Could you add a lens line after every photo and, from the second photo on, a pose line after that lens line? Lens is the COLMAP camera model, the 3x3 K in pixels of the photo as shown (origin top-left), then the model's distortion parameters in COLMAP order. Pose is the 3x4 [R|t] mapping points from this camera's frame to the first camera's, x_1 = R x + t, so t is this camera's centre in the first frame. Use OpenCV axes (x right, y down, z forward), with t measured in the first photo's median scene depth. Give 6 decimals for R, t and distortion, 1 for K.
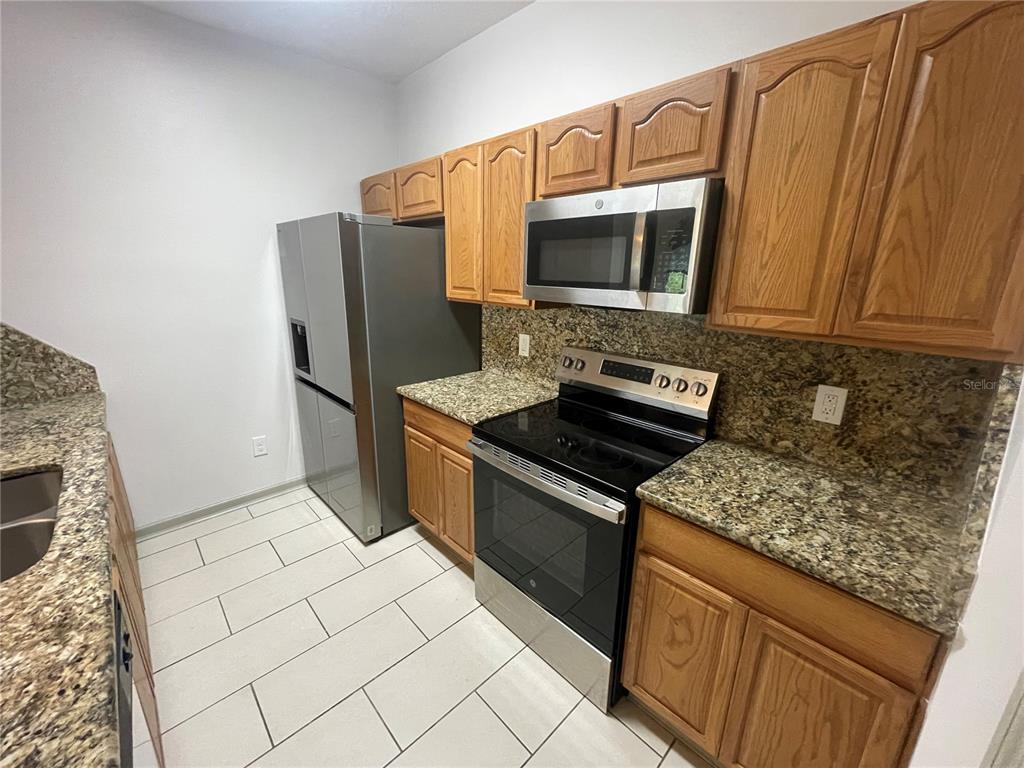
lens RADIAL K [[415.0, 0, 516.9], [0, 415.0, 384.7], [0, 0, 1]] dist [-0.001561, 0.000363]
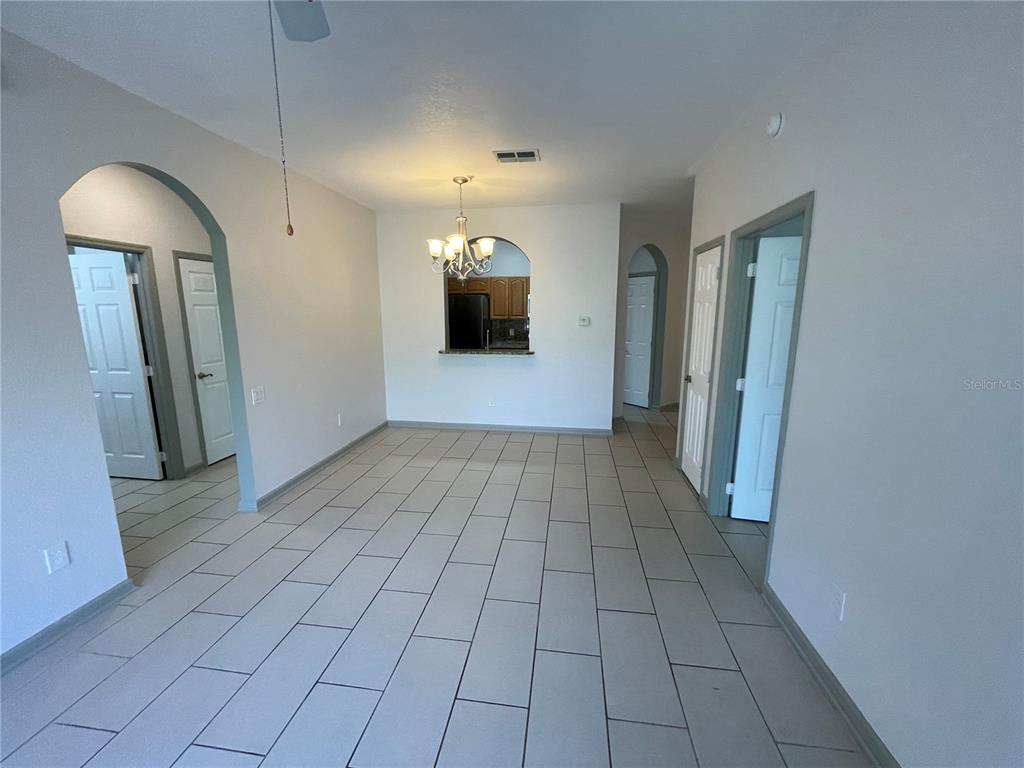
lens RADIAL K [[415.0, 0, 514.1], [0, 415.0, 383.9], [0, 0, 1]] dist [-0.001561, 0.000363]
pose [[0.788835, -0.115216, 0.603710, -2.058633], [0.167825, 0.985322, -0.031243, 0.426869], [-0.591248, 0.125963, 0.796592, -1.629356]]
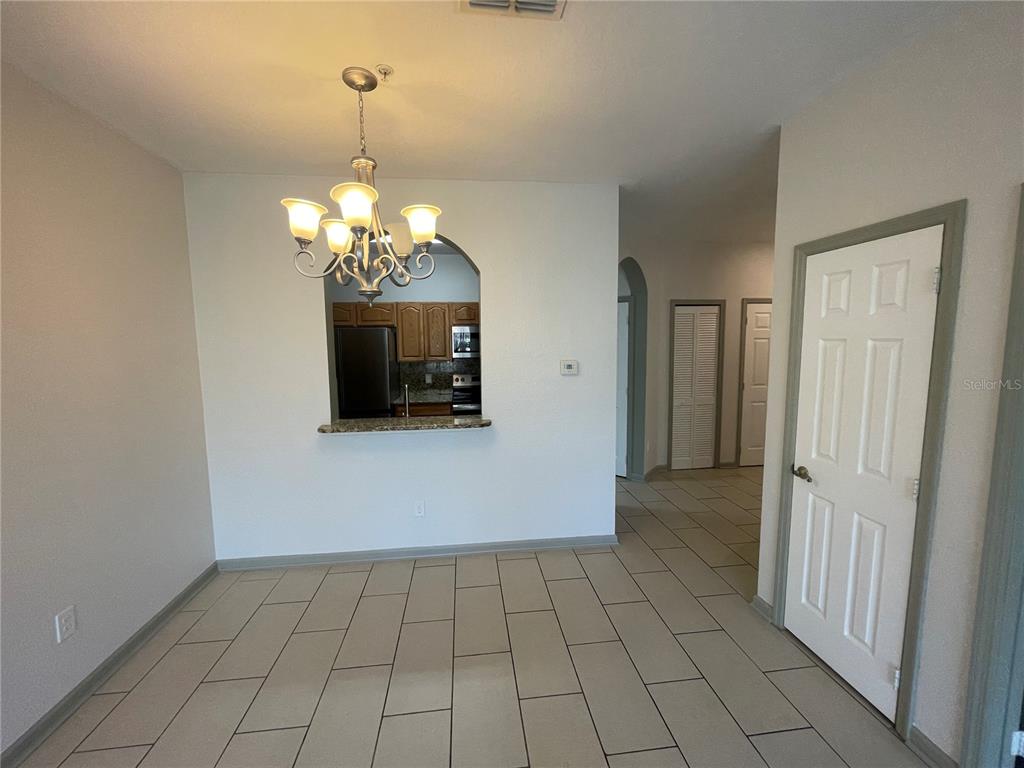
lens RADIAL K [[415.0, 0, 513.3], [0, 415.0, 386.2], [0, 0, 1]] dist [-0.001561, 0.000363]
pose [[0.604523, -0.096217, 0.790756, -1.614187], [0.224225, 0.973094, -0.053014, 0.186852], [-0.764379, 0.209356, 0.609832, -0.836748]]
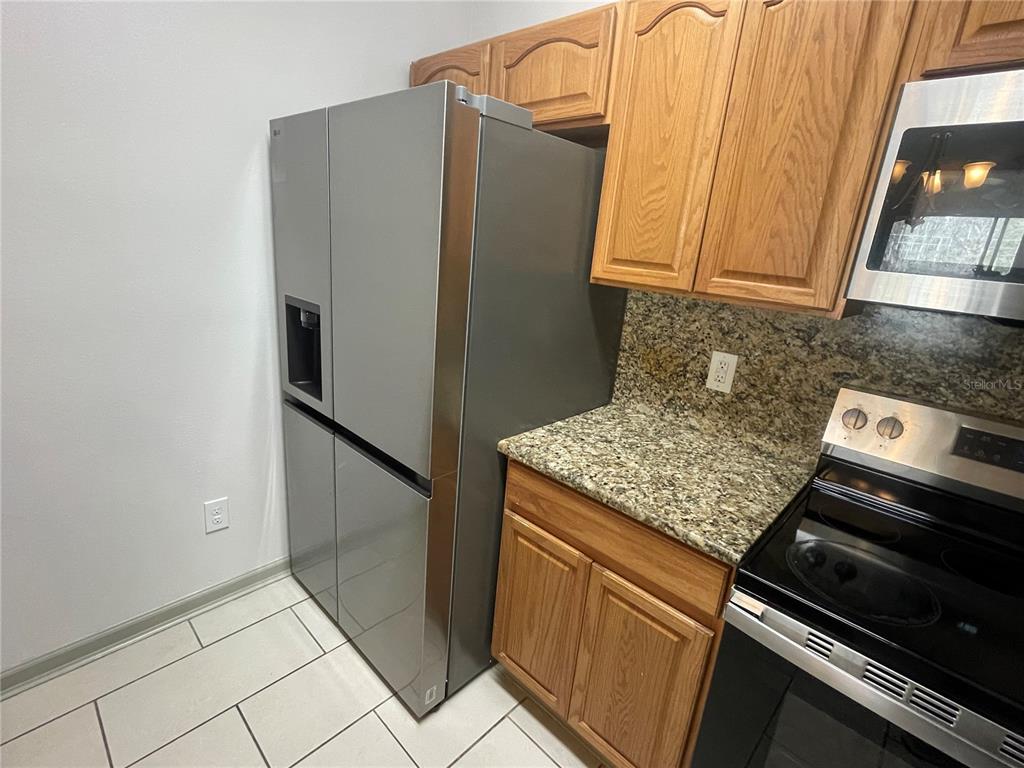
lens RADIAL K [[485.8, 0, 513.7], [0, 485.8, 385.3], [0, 0, 1]] dist [-0.004021, 0.000789]
pose [[0.997146, 0.051437, 0.055272, -0.303180], [-0.052752, 0.998351, 0.022616, -0.079113], [-0.054018, -0.025467, 0.998215, 0.370295]]
